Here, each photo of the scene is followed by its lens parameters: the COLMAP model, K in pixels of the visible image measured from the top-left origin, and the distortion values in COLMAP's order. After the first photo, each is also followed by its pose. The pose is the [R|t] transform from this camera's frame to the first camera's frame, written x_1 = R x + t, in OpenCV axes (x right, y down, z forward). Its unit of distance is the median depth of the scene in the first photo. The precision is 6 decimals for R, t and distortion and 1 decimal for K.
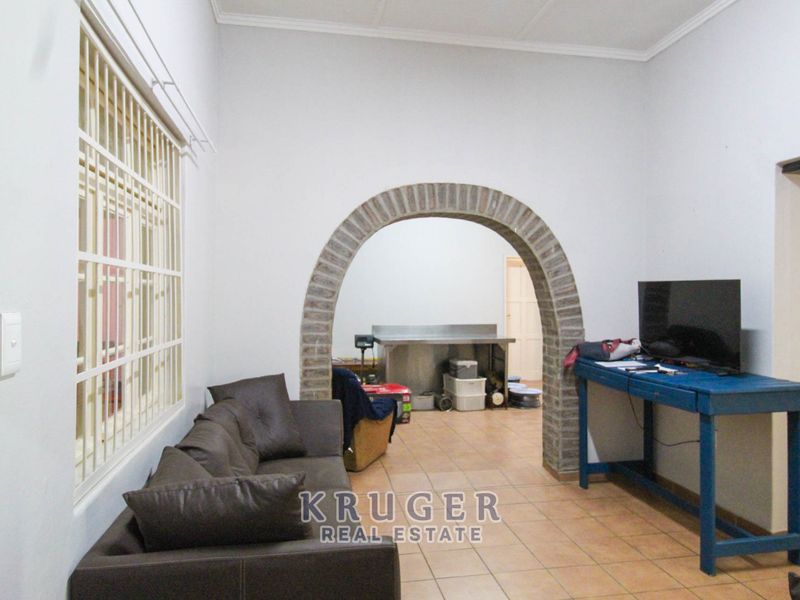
lens RADIAL K [[557.8, 0, 398.8], [0, 557.8, 300.1], [0, 0, 1]] dist [0.010620, 0.000112]
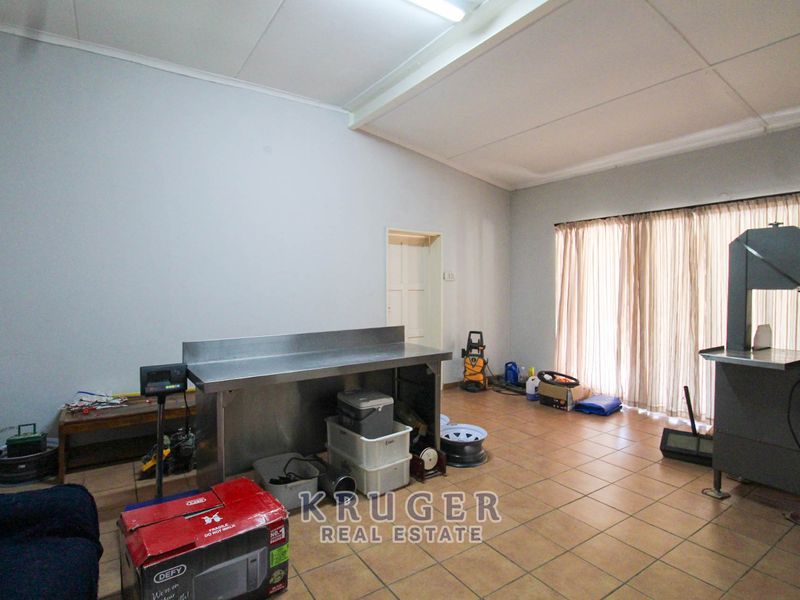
lens RADIAL K [[425.1, 0, 403.0], [0, 425.1, 299.5], [0, 0, 1]] dist [0.002260, 0.000312]
pose [[0.913787, -0.018826, 0.405758, -0.023010], [0.007398, 0.999531, 0.029714, -0.001913], [-0.406127, -0.024150, 0.913497, 0.615534]]
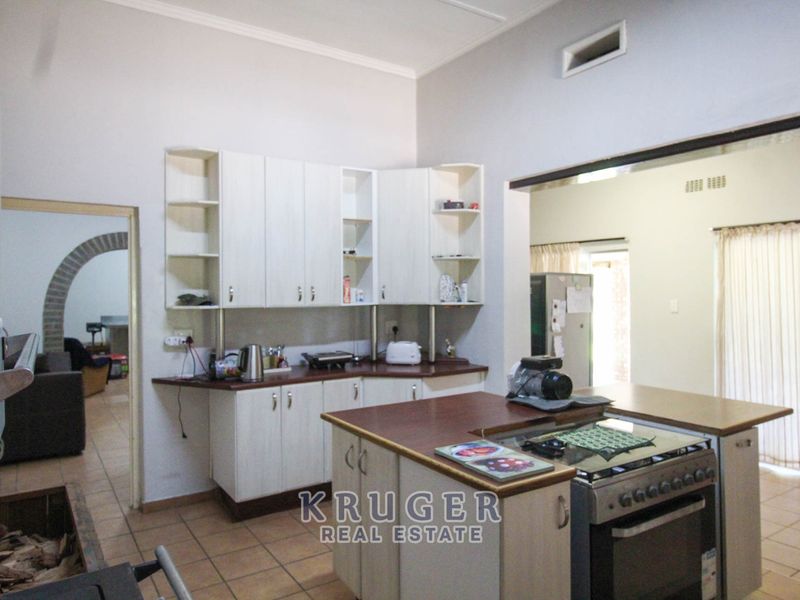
lens RADIAL K [[557.8, 0, 402.4], [0, 557.8, 296.3], [0, 0, 1]] dist [0.010620, 0.000112]
pose [[0.915675, -0.014032, 0.401674, 0.082412], [0.012713, 0.999901, 0.005949, -0.000552], [-0.401717, -0.000341, 0.915764, -0.574421]]
